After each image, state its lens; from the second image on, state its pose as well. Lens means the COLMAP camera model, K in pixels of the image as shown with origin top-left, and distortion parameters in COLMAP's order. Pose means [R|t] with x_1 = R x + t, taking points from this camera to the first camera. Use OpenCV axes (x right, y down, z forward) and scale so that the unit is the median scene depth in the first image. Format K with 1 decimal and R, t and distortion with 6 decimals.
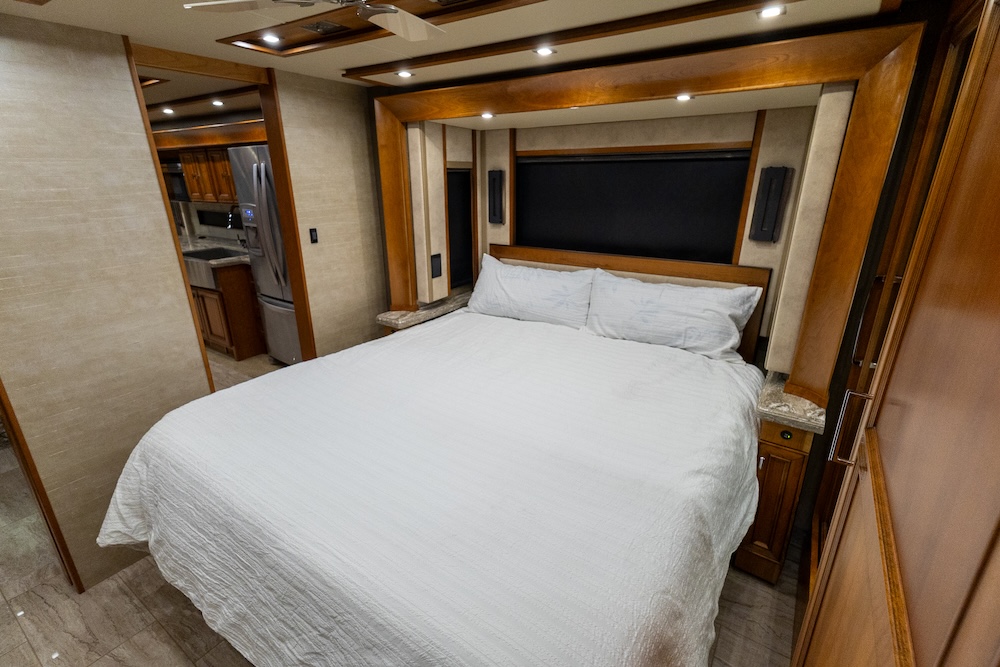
lens RADIAL K [[469.7, 0, 500.0], [0, 469.7, 333.5], [0, 0, 1]] dist [-0.009926, -0.000098]
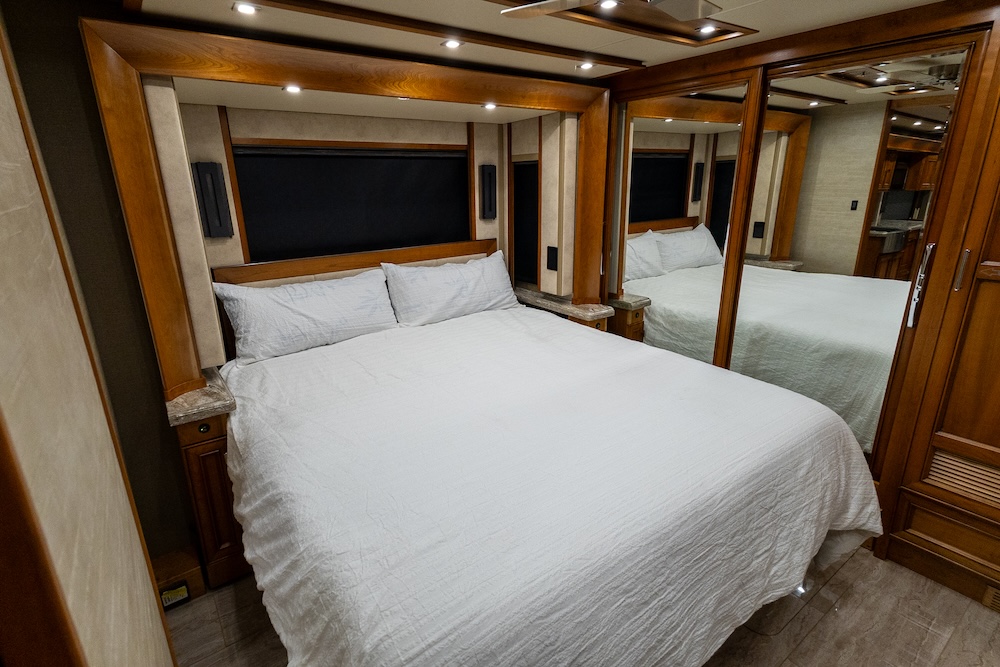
lens RADIAL K [[504.3, 0, 500.0], [0, 504.3, 333.5], [0, 0, 1]] dist [0.037113, 0.000401]
pose [[0.318055, -0.284740, 0.904303, -0.817902], [0.312659, 0.931975, 0.183487, -0.143248], [-0.895034, 0.224379, 0.385446, 0.468119]]
